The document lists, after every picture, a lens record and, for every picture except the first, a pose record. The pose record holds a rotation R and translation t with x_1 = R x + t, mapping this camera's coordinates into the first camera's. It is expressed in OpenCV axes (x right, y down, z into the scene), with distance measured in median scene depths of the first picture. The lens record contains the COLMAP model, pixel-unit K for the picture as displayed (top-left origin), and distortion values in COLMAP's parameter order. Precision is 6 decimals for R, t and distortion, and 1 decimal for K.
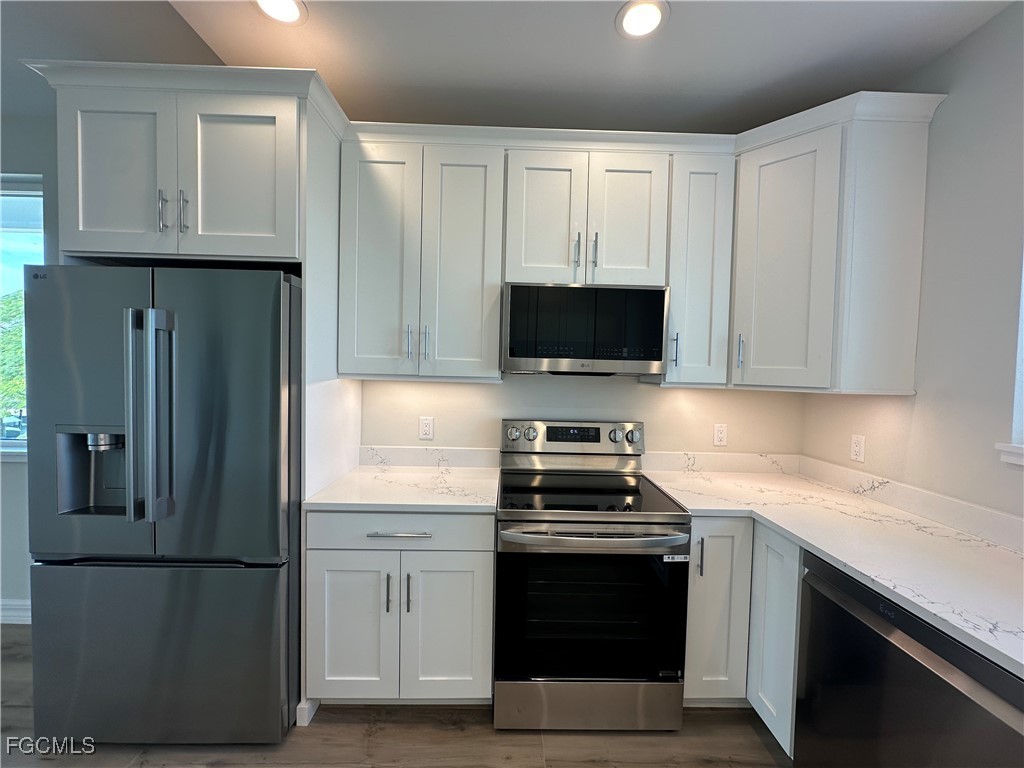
lens RADIAL K [[410.0, 0, 514.2], [0, 410.0, 383.4], [0, 0, 1]] dist [-0.000284, -0.000063]
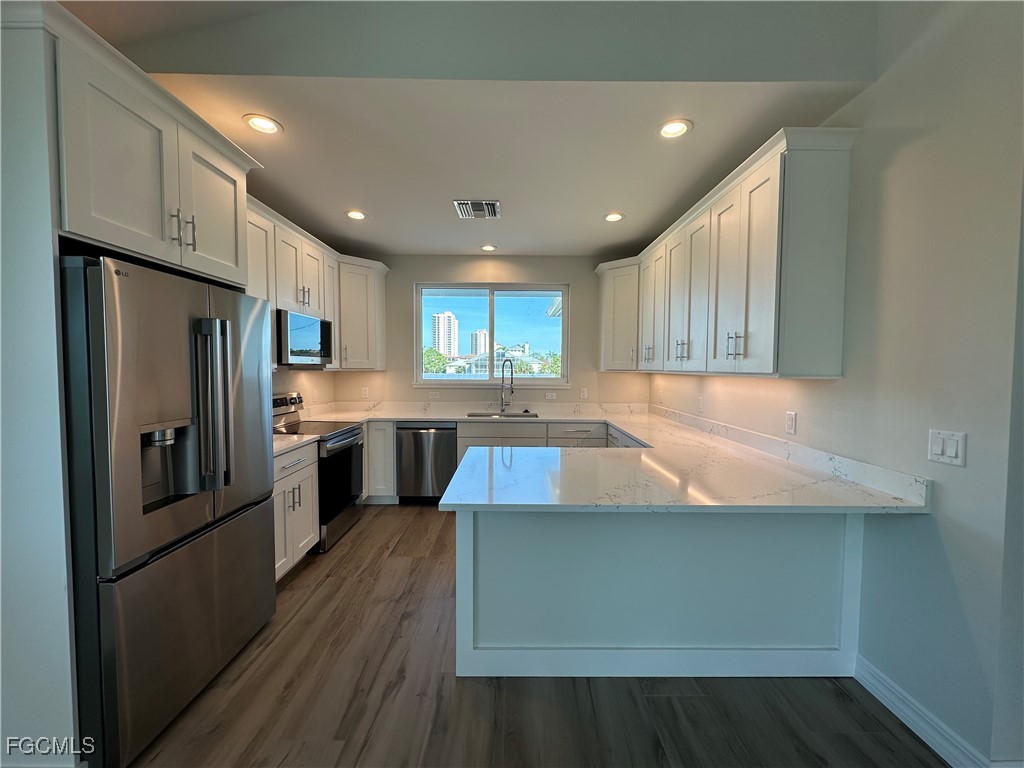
lens RADIAL K [[410.0, 0, 514.2], [0, 410.0, 383.4], [0, 0, 1]] dist [-0.000284, -0.000063]
pose [[0.014841, -0.063736, 0.997856, -1.924464], [0.030532, 0.997530, 0.063261, -0.033535], [-0.999424, 0.029527, 0.016750, 0.067695]]
